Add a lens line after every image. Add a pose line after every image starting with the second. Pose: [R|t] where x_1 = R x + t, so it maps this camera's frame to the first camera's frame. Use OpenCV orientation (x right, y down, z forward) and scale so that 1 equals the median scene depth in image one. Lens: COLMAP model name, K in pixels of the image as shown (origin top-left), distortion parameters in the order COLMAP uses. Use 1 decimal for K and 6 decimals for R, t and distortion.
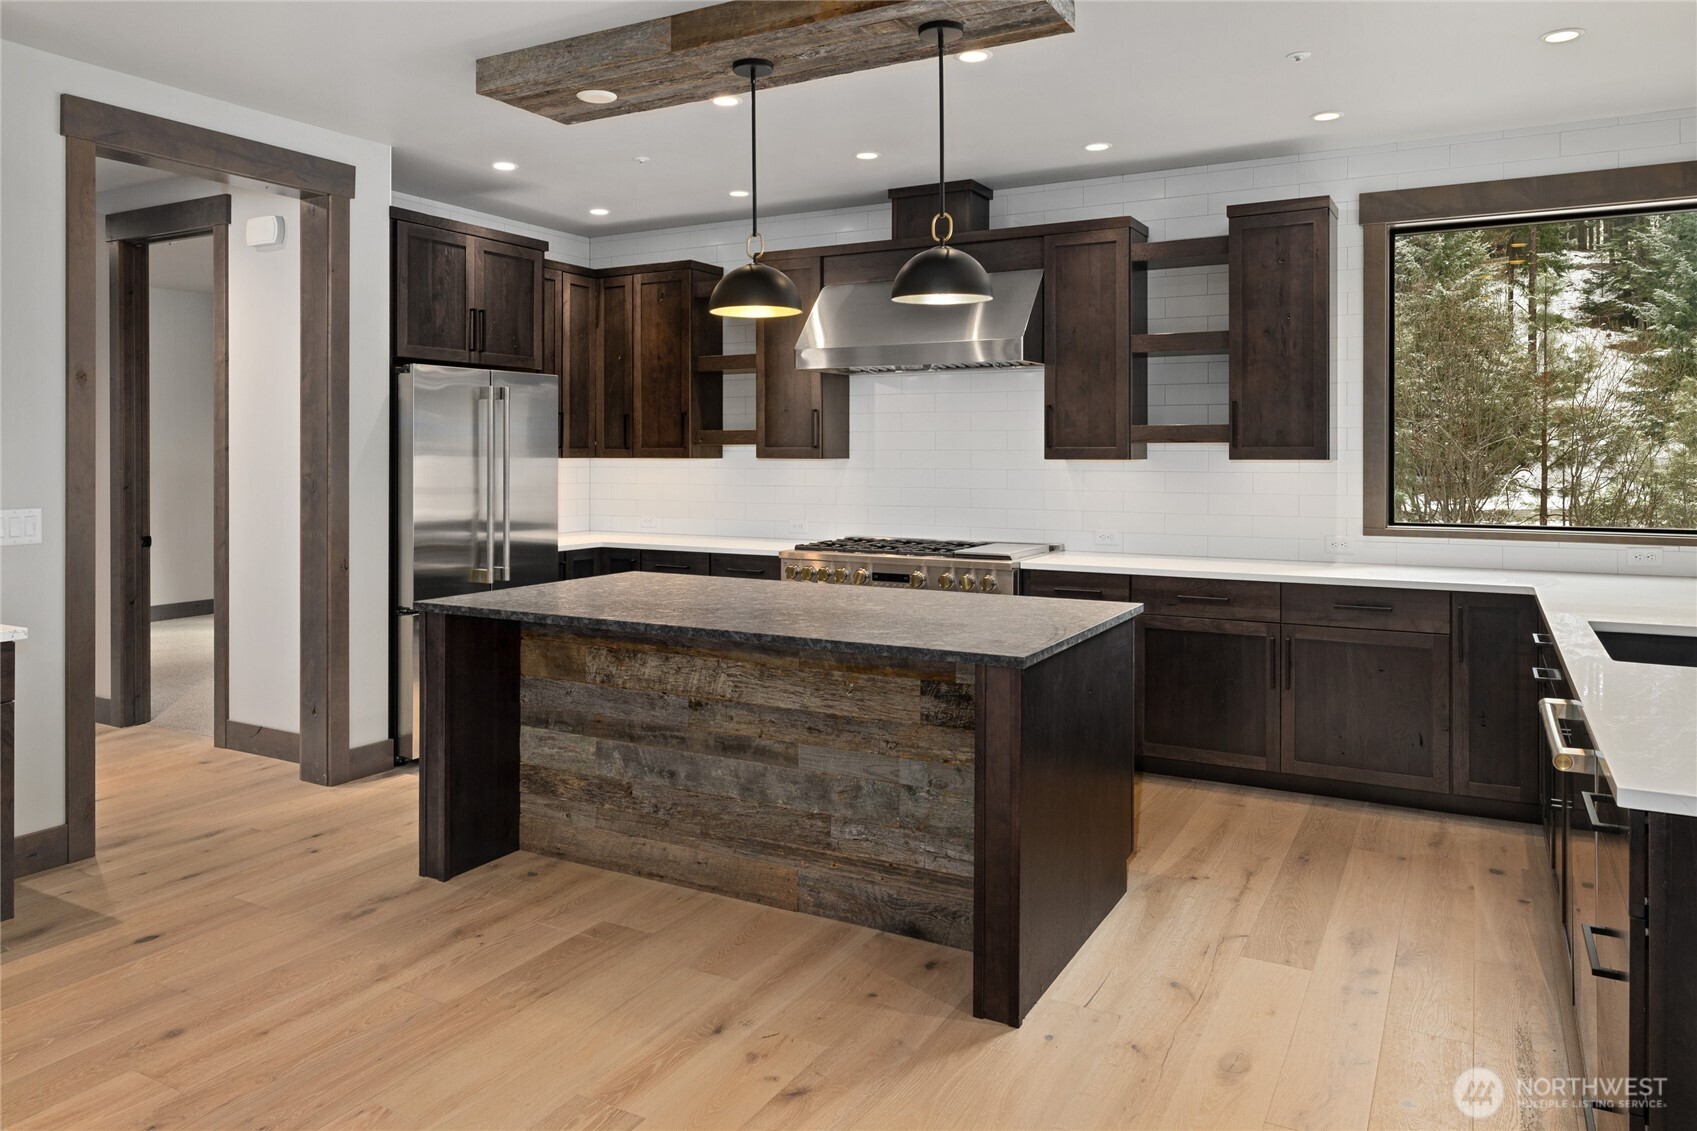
lens RADIAL K [[1151.9, 0, 863.4], [0, 1151.9, 454.7], [0, 0, 1]] dist [-0.000105, 0.000245]
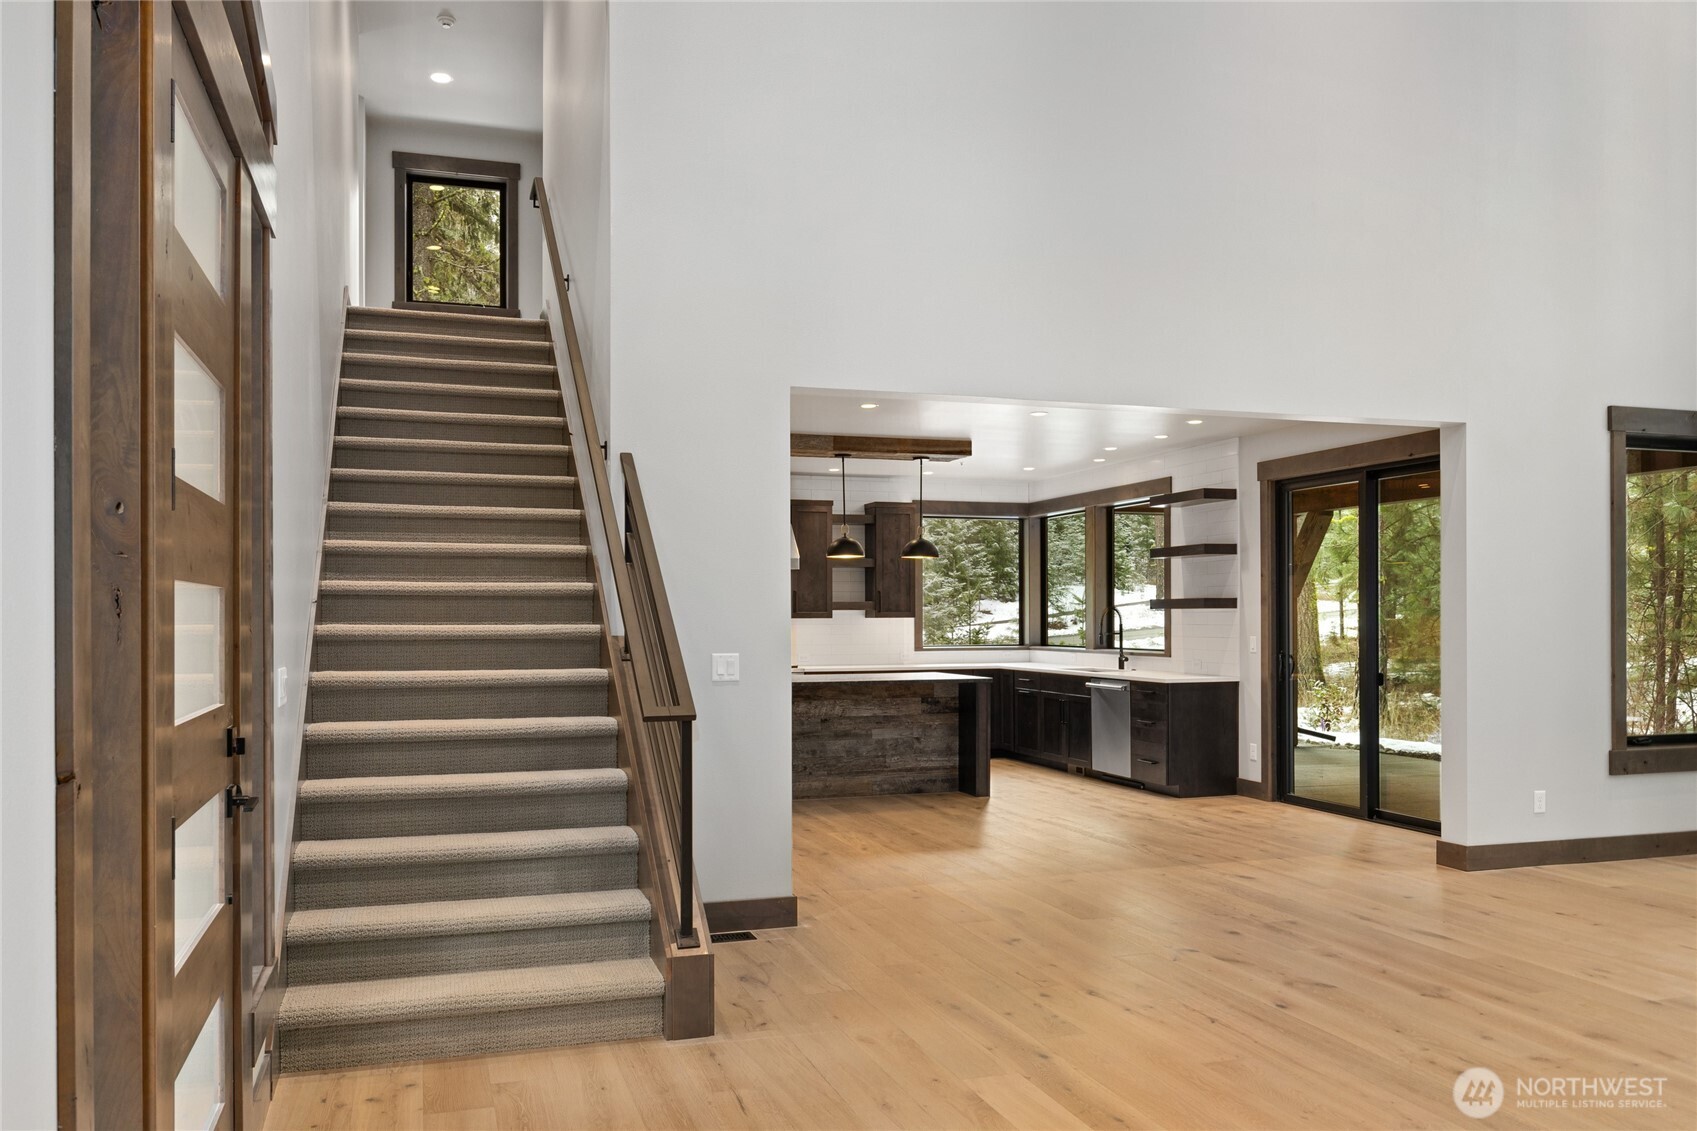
lens RADIAL K [[1300.4, 0, 828.4], [0, 1300.4, 613.4], [0, 0, 1]] dist [-0.010468, 0.013416]
pose [[0.681744, -0.000126, 0.731591, -1.690189], [0.004493, 0.999982, -0.004014, 0.005673], [-0.731577, 0.006024, 0.681732, -0.672060]]
